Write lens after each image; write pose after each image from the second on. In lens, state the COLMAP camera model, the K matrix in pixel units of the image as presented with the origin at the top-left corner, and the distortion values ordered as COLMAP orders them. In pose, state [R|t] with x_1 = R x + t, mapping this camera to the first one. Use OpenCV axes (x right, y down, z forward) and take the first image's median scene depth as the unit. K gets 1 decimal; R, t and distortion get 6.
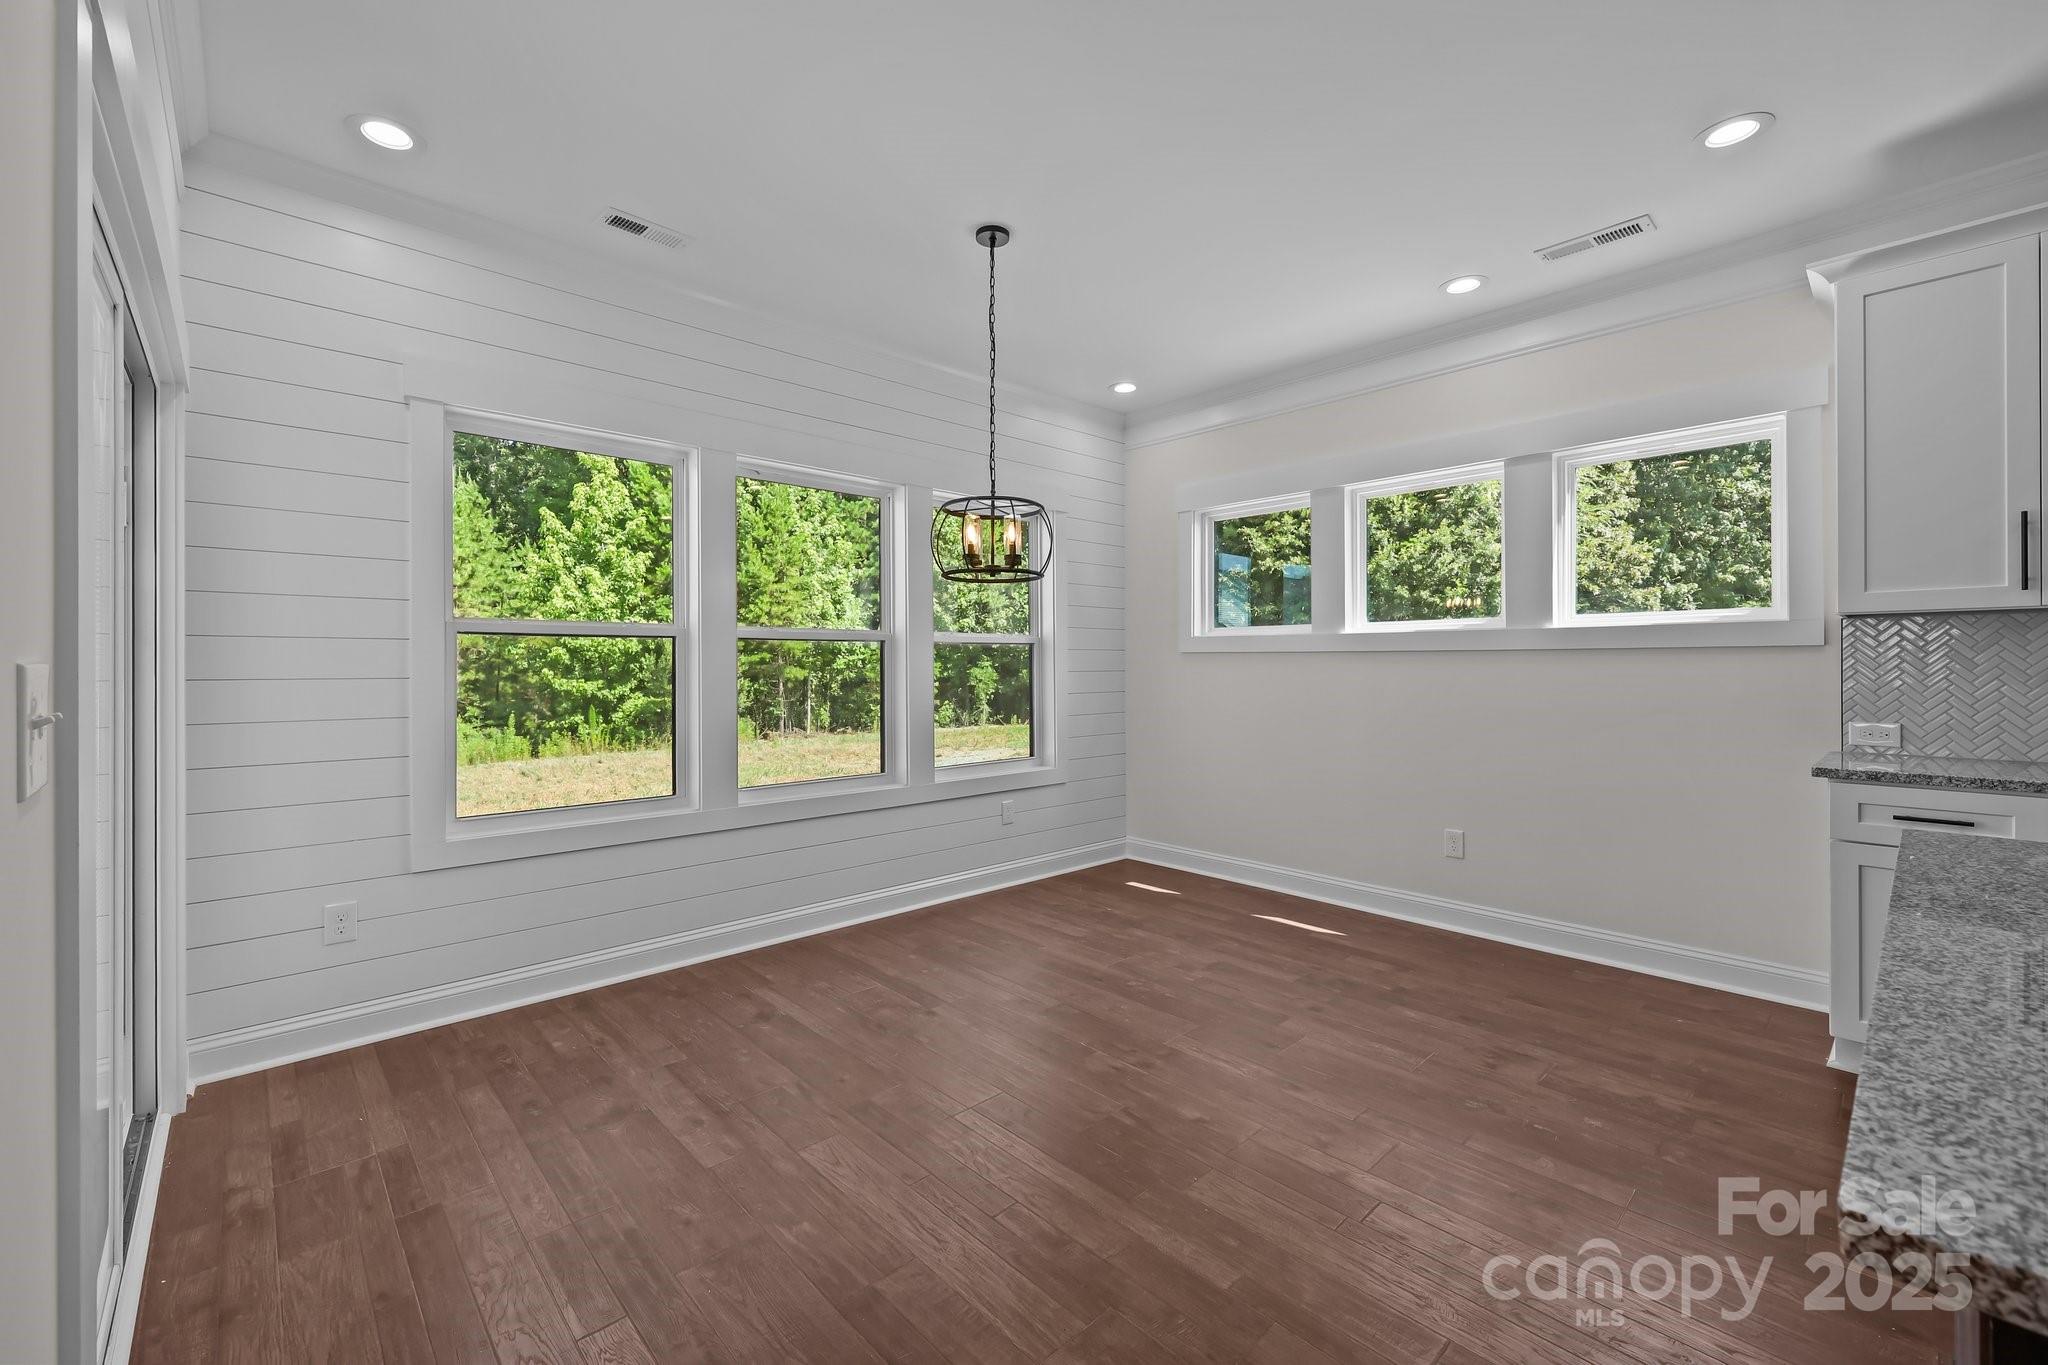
lens RADIAL K [[831.9, 0, 1017.7], [0, 831.9, 665.4], [0, 0, 1]] dist [-0.001945, 0.000957]
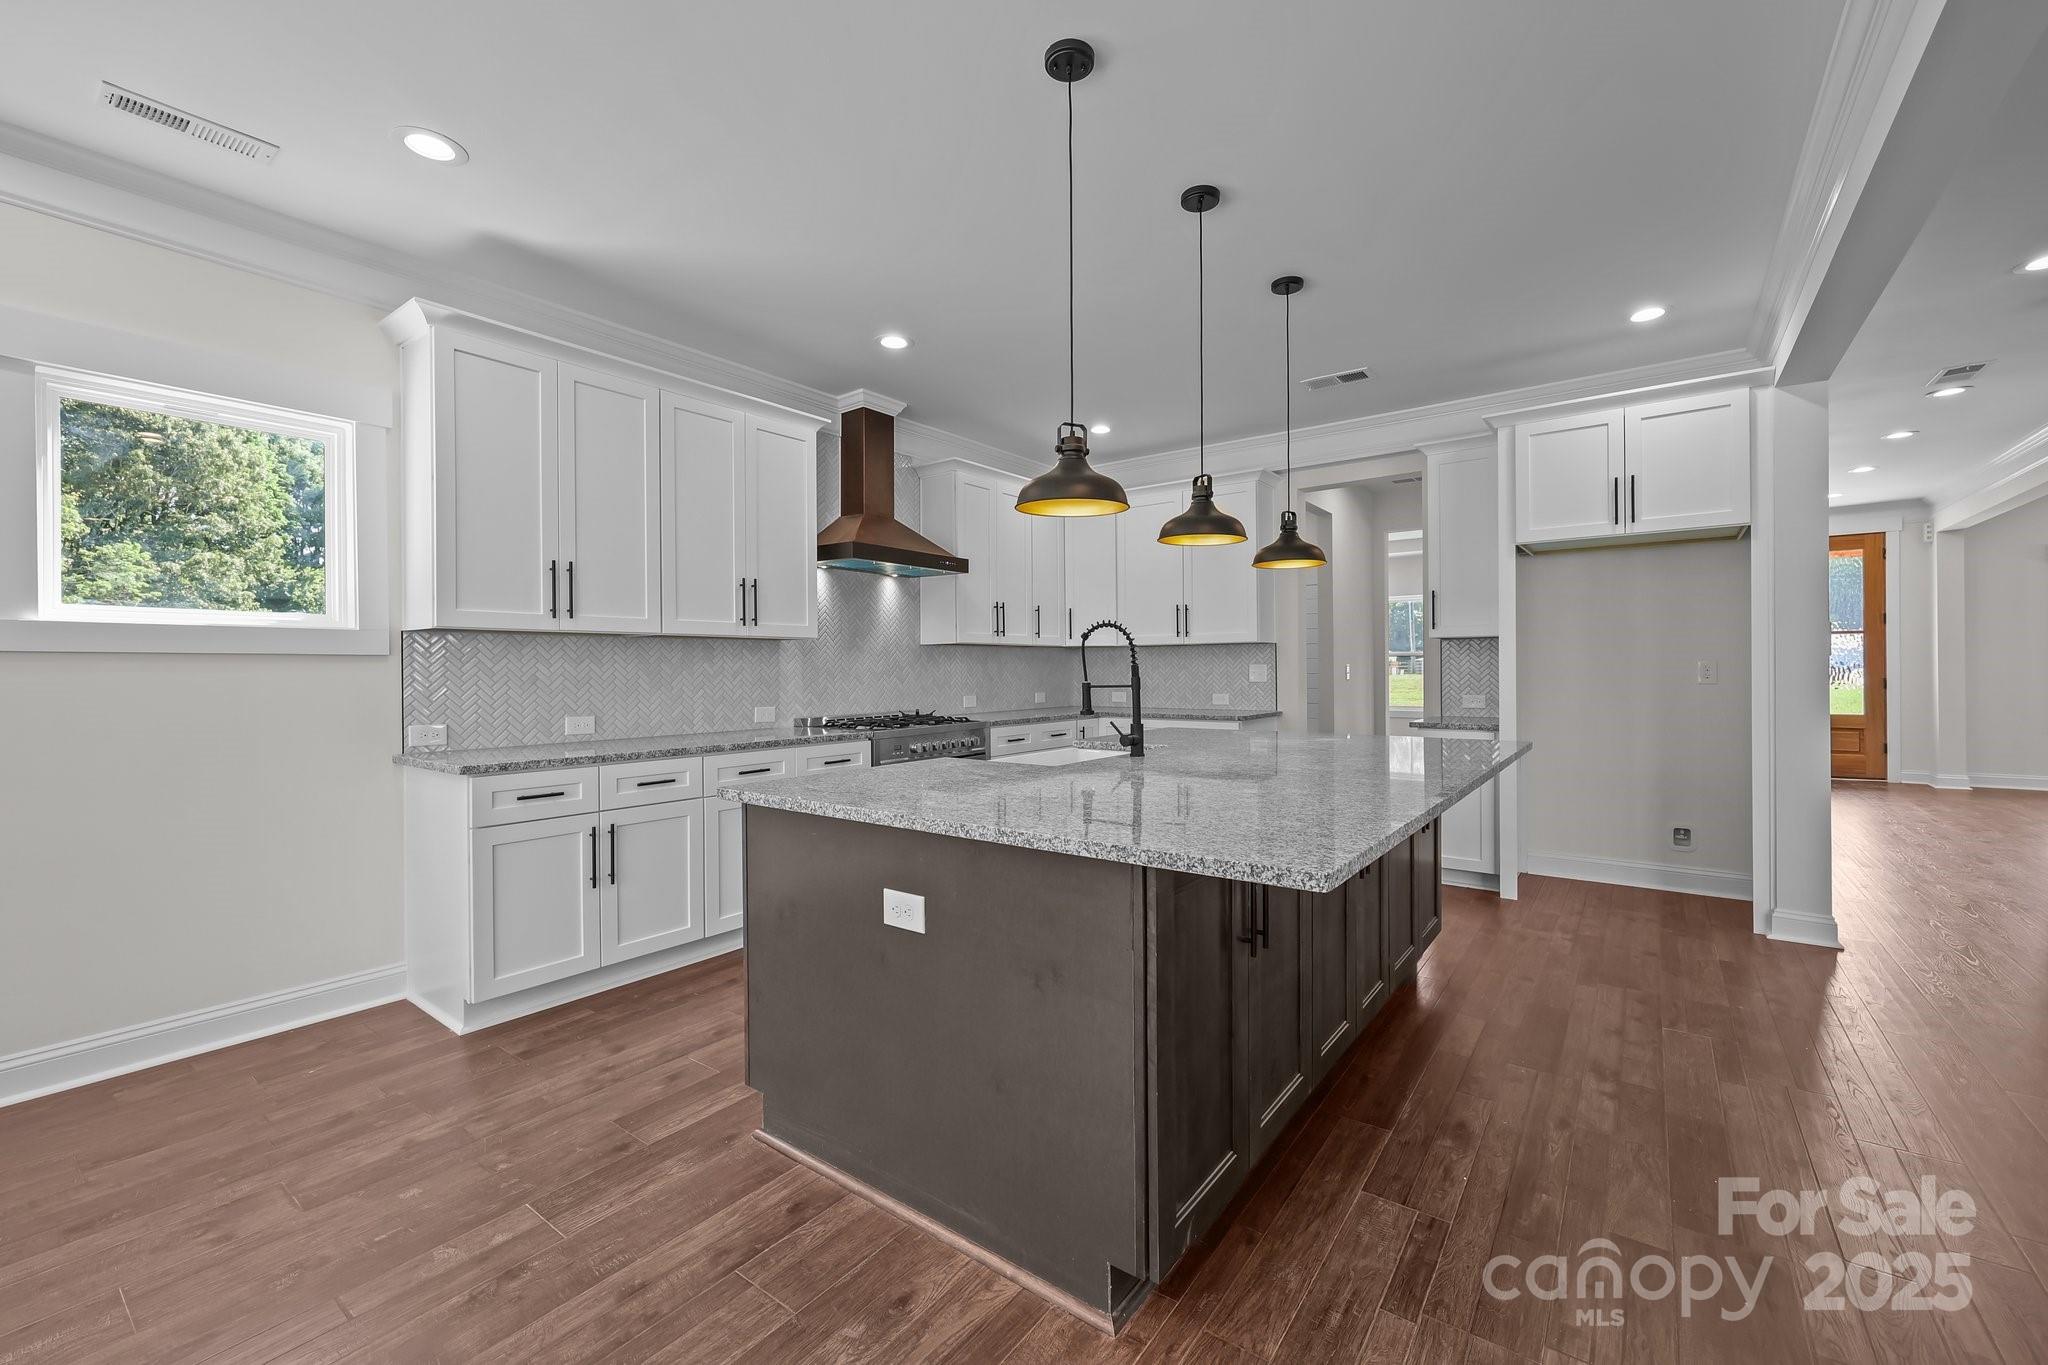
lens RADIAL K [[831.9, 0, 1039.8], [0, 831.9, 669.6], [0, 0, 1]] dist [-0.001945, 0.000957]
pose [[-0.190904, 0.003596, 0.981602, -0.225309], [0.005178, 0.999983, -0.002656, 0.001400], [-0.981595, 0.004576, -0.190919, 0.386942]]
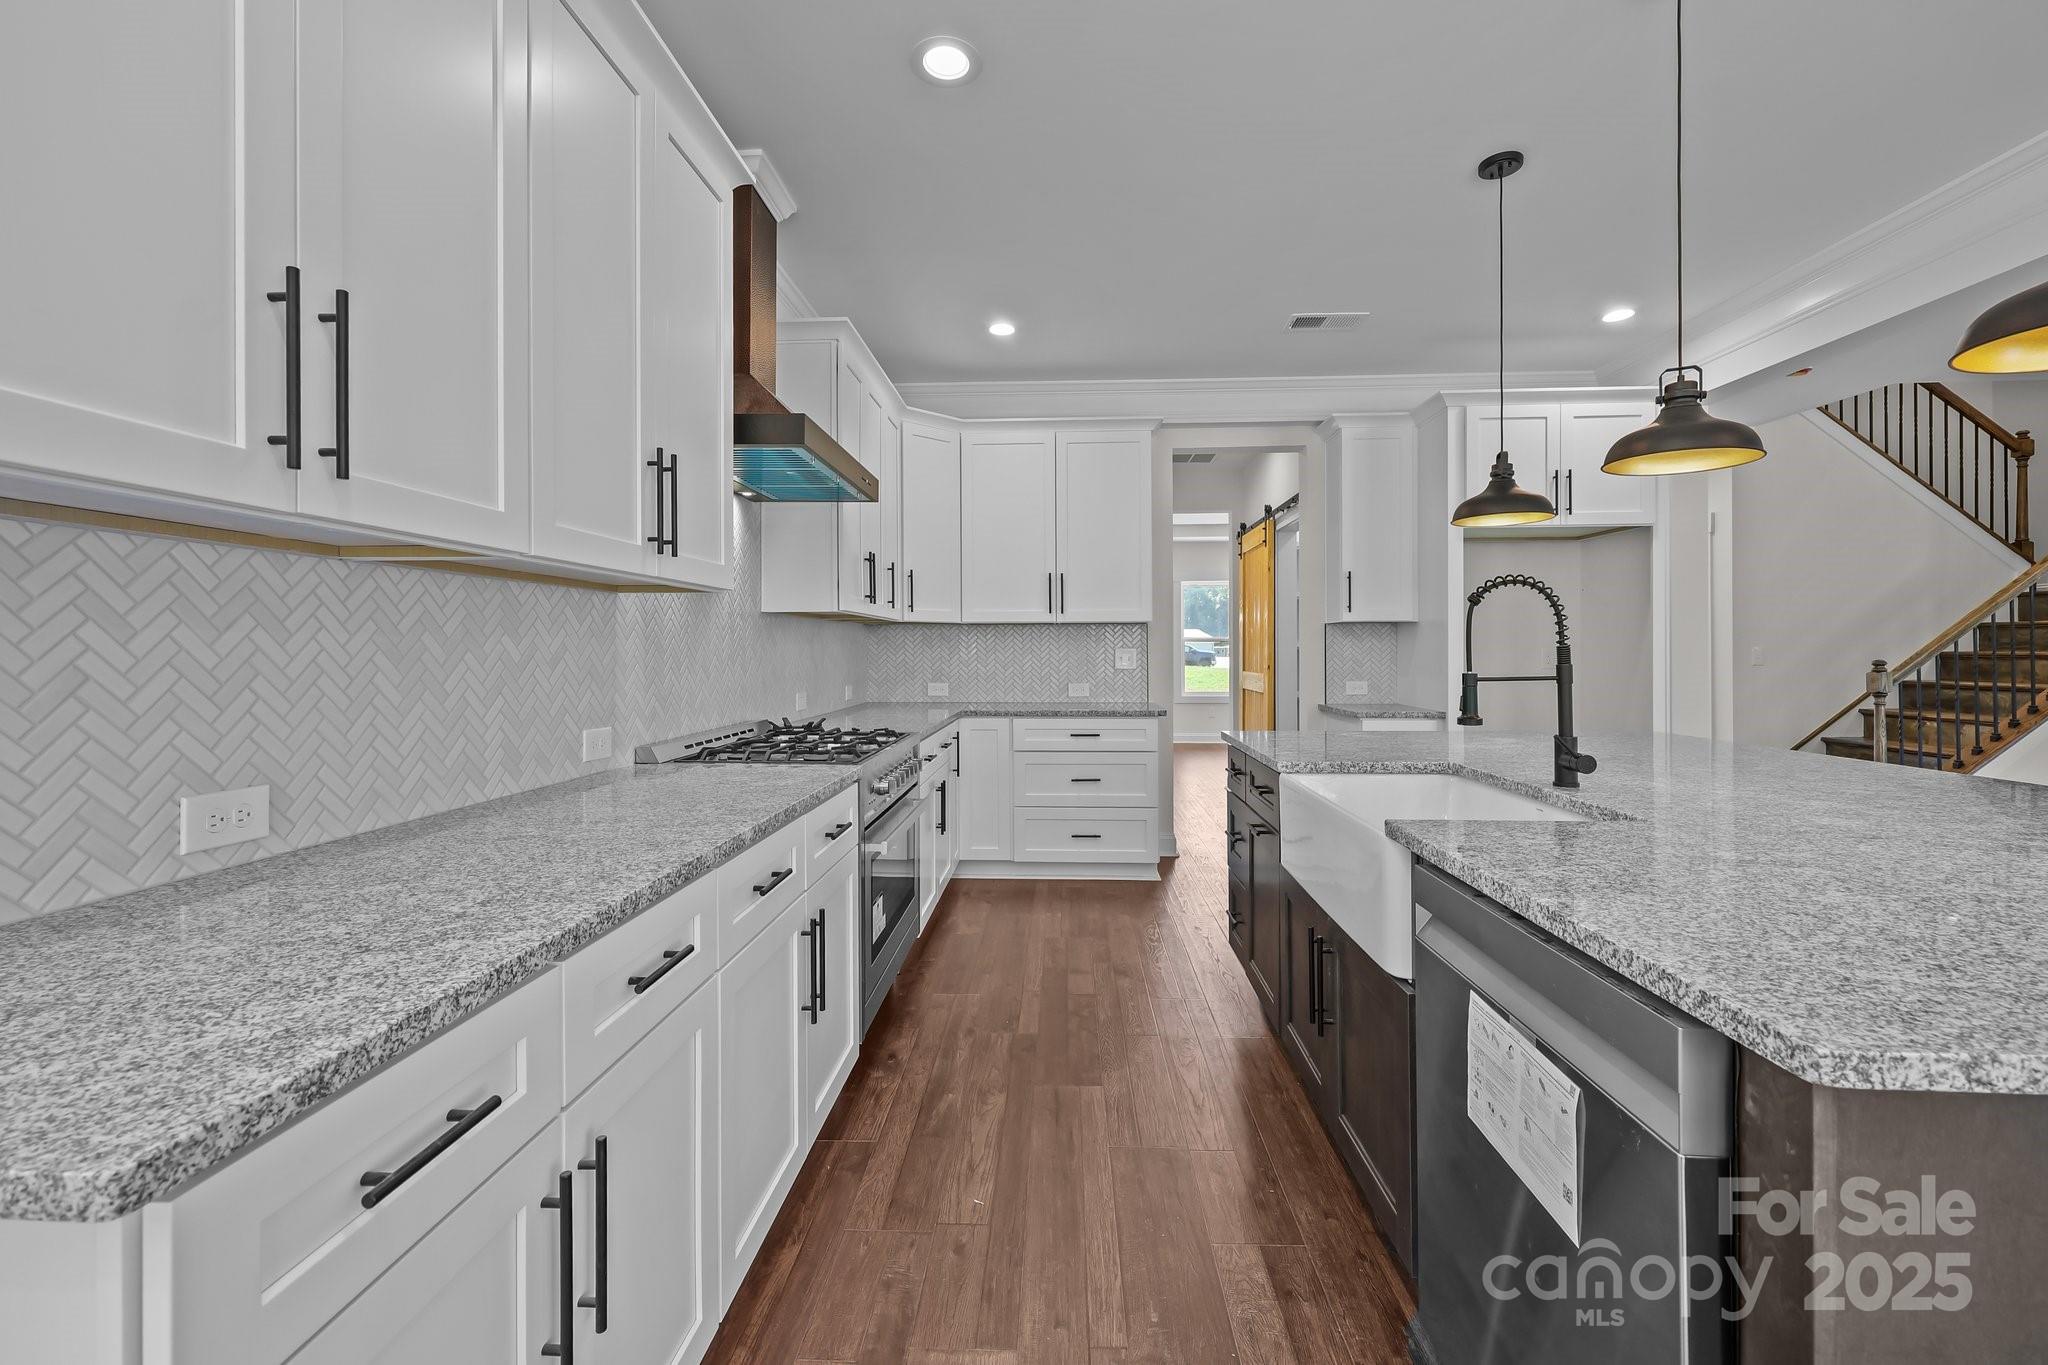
lens RADIAL K [[831.9, 0, 1019.6], [0, 831.9, 654.9], [0, 0, 1]] dist [-0.001945, 0.000957]
pose [[-0.700398, 0.003445, 0.713744, 0.556760], [0.004647, 0.999989, -0.000267, -0.001069], [-0.713738, 0.003130, -0.700406, 0.831322]]
